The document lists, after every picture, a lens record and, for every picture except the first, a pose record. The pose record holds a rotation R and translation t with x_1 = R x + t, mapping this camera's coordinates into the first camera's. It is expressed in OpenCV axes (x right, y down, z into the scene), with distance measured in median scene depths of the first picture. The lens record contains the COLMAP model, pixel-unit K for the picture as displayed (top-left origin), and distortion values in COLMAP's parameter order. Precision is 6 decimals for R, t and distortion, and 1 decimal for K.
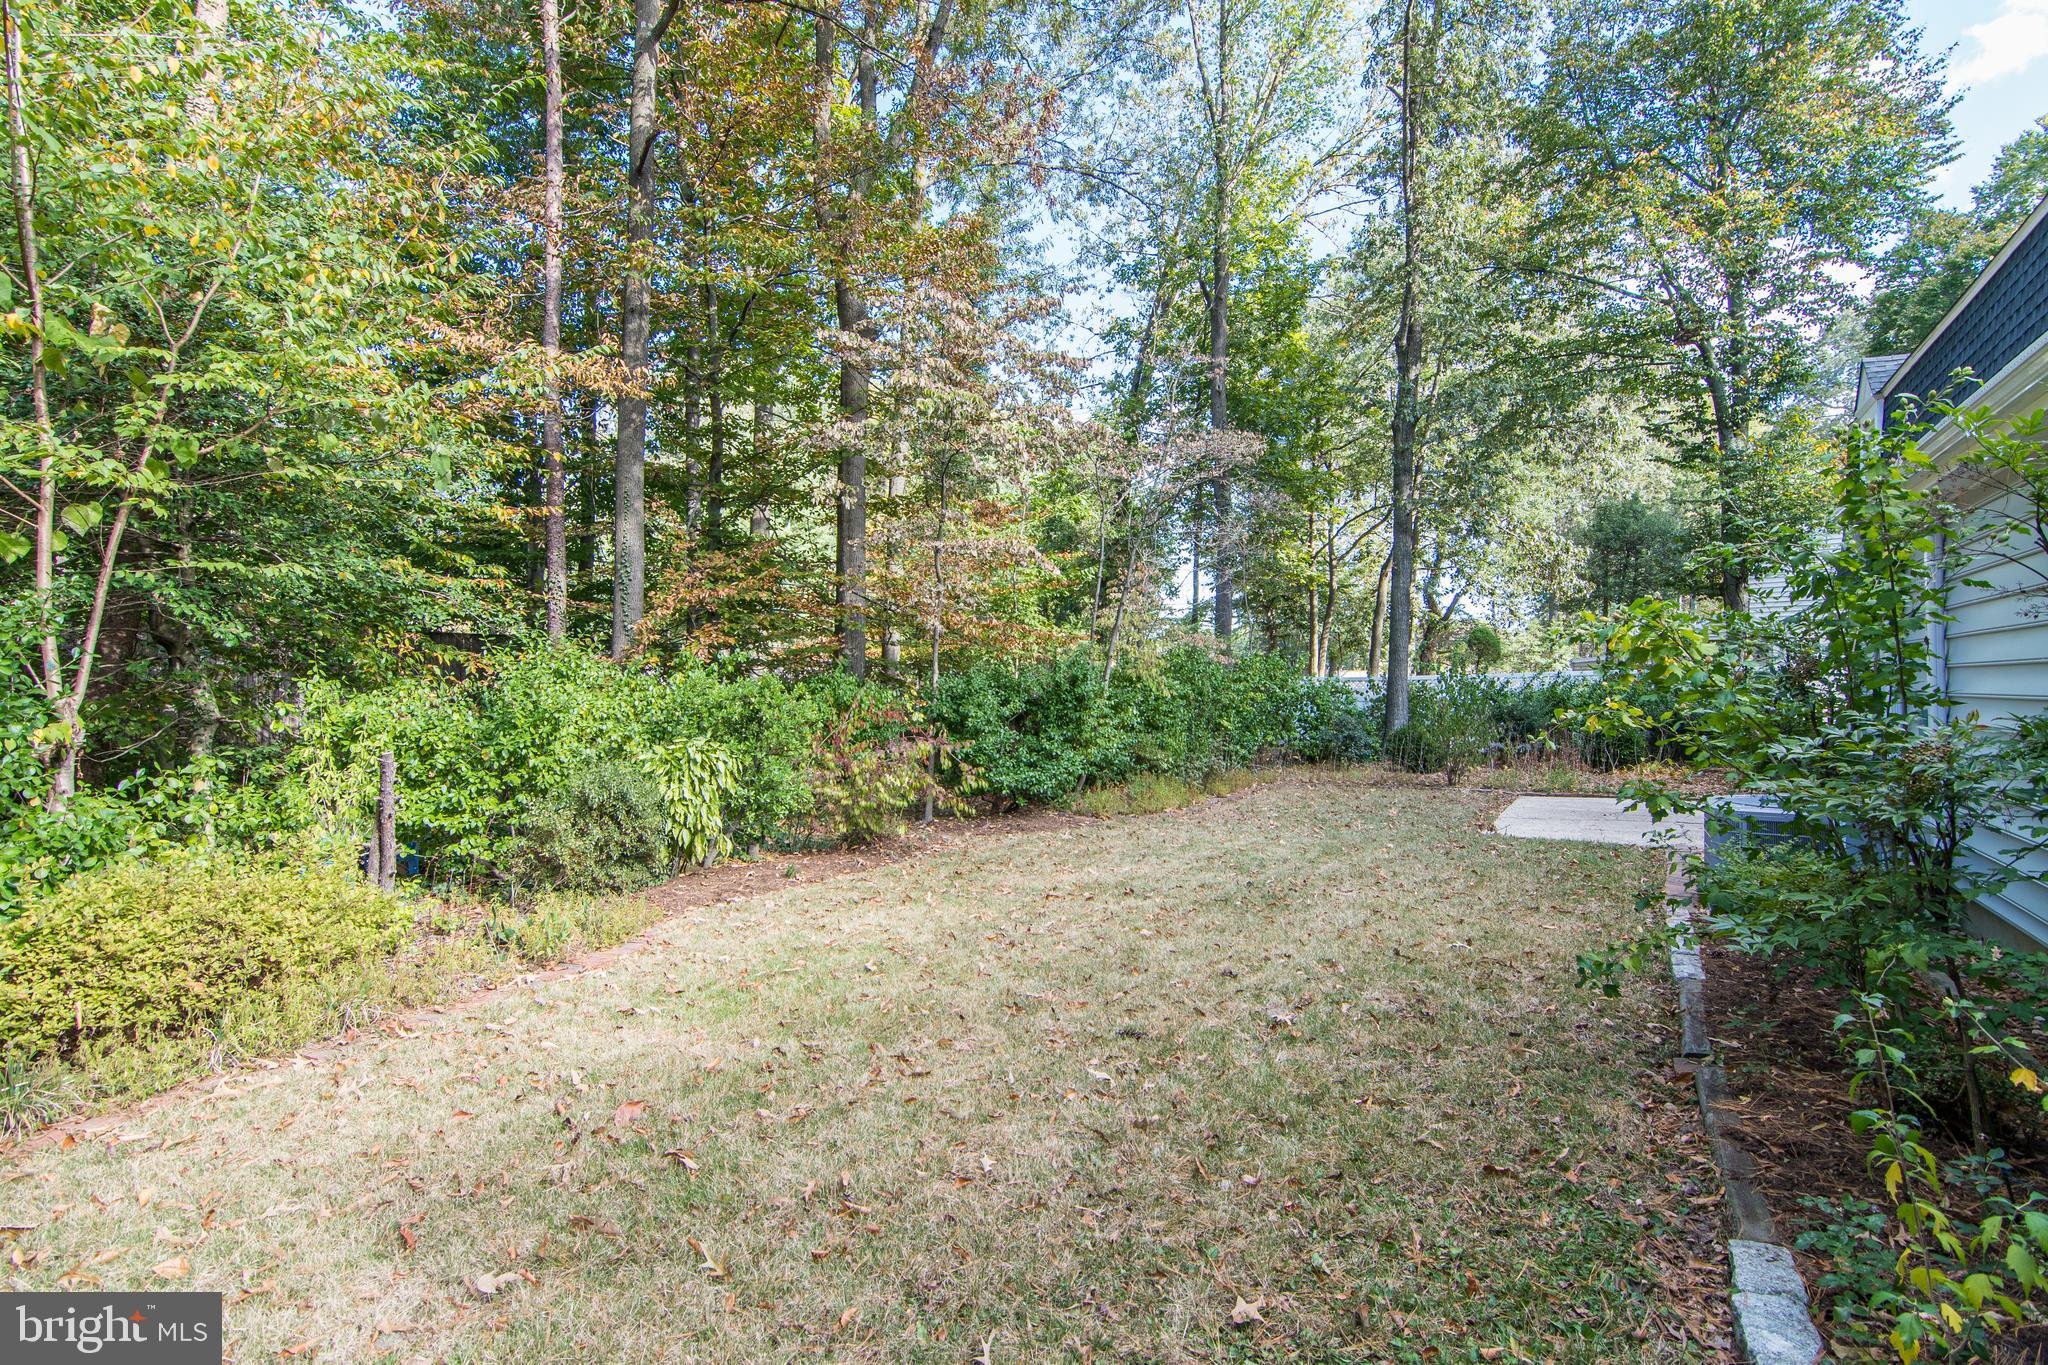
lens RADIAL K [[997.7, 0, 1033.1], [0, 997.7, 637.0], [0, 0, 1]] dist [-0.002852, -0.000988]
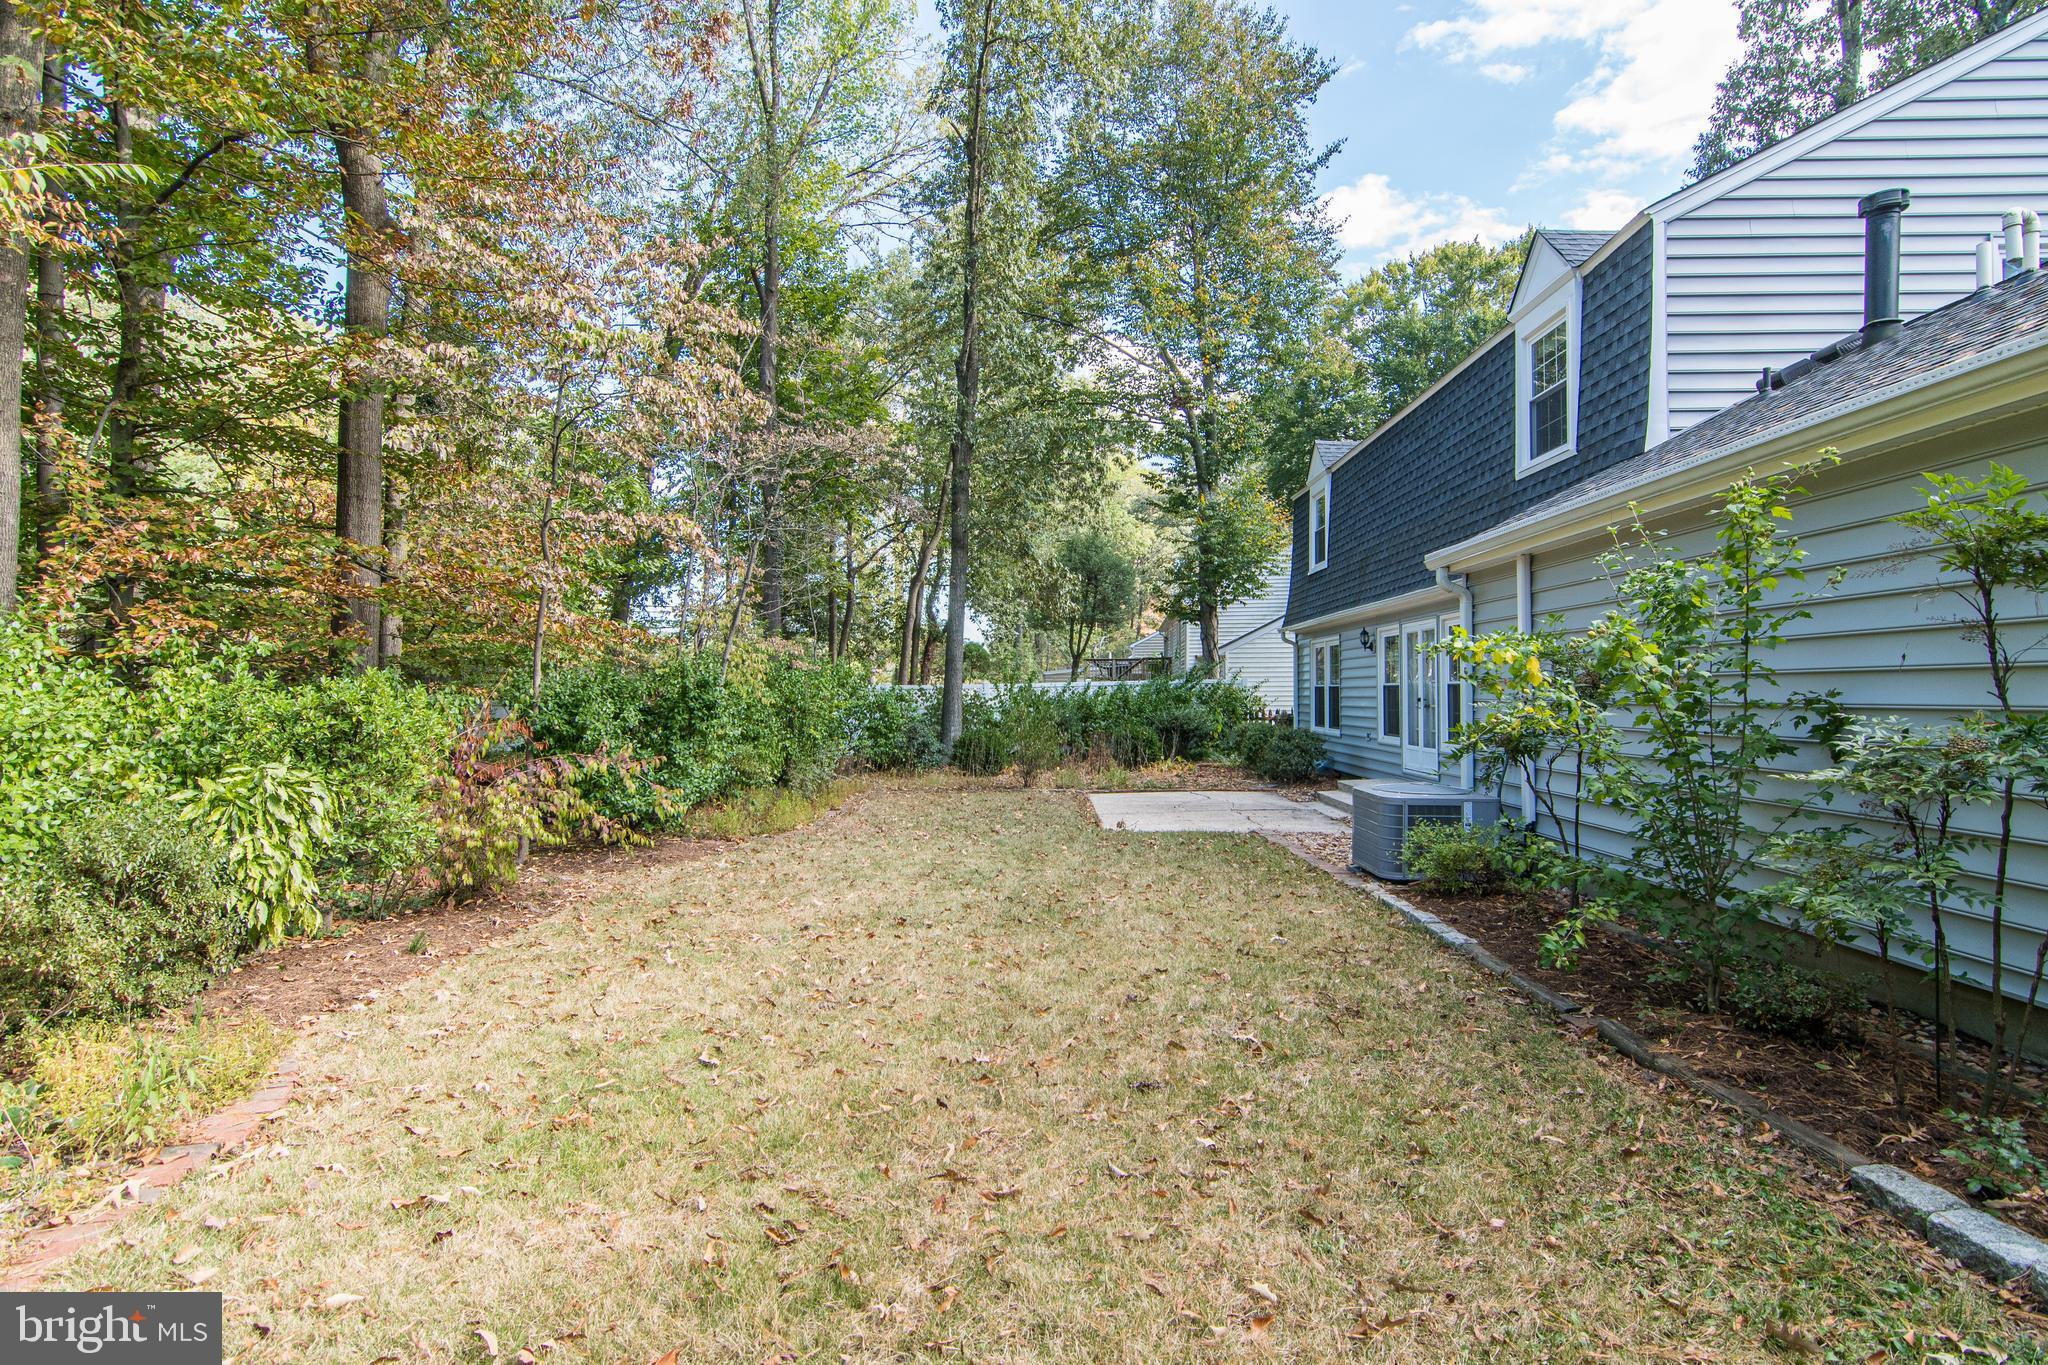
lens RADIAL K [[988.2, 0, 1011.3], [0, 988.2, 659.0], [0, 0, 1]] dist [0.000907, 0.000276]
pose [[0.862162, 0.022899, 0.506115, -0.239501], [-0.029118, 0.999566, 0.004376, 0.012213], [-0.505795, -0.018510, 0.862455, 0.167414]]
